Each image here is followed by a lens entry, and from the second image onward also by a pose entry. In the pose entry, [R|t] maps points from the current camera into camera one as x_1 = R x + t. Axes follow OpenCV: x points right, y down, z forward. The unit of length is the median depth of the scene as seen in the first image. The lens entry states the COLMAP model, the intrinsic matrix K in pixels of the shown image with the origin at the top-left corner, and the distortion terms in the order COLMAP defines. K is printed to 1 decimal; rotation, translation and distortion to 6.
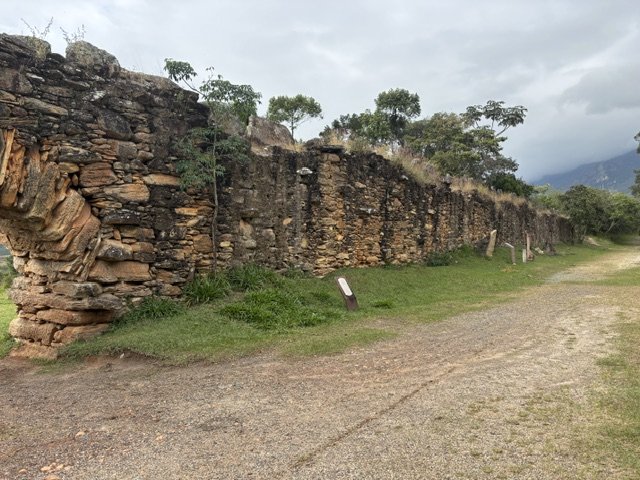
lens RADIAL K [[493.6, 0, 317.4], [0, 493.6, 239.6], [0, 0, 1]] dist [0.029613, 0.011509]
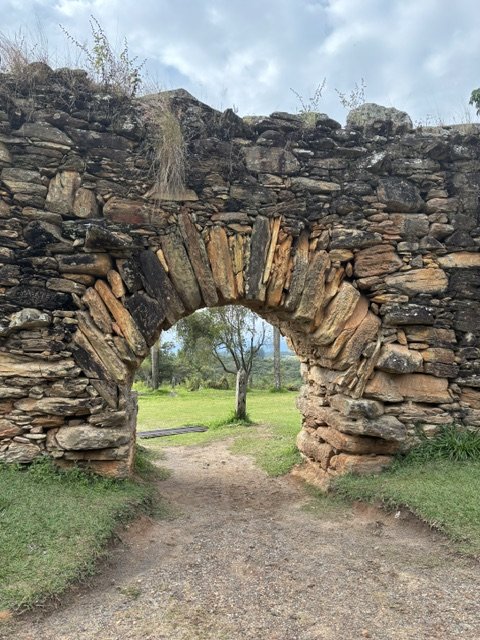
lens RADIAL K [[493.6, 0, 239.8], [0, 493.6, 321.8], [0, 0, 1]] dist [0.029613, 0.011509]
pose [[0.706372, -0.024481, -0.707417, -0.047223], [-0.005780, 0.999169, -0.040349, -0.002692], [0.707817, 0.032590, 0.705644, 0.302545]]
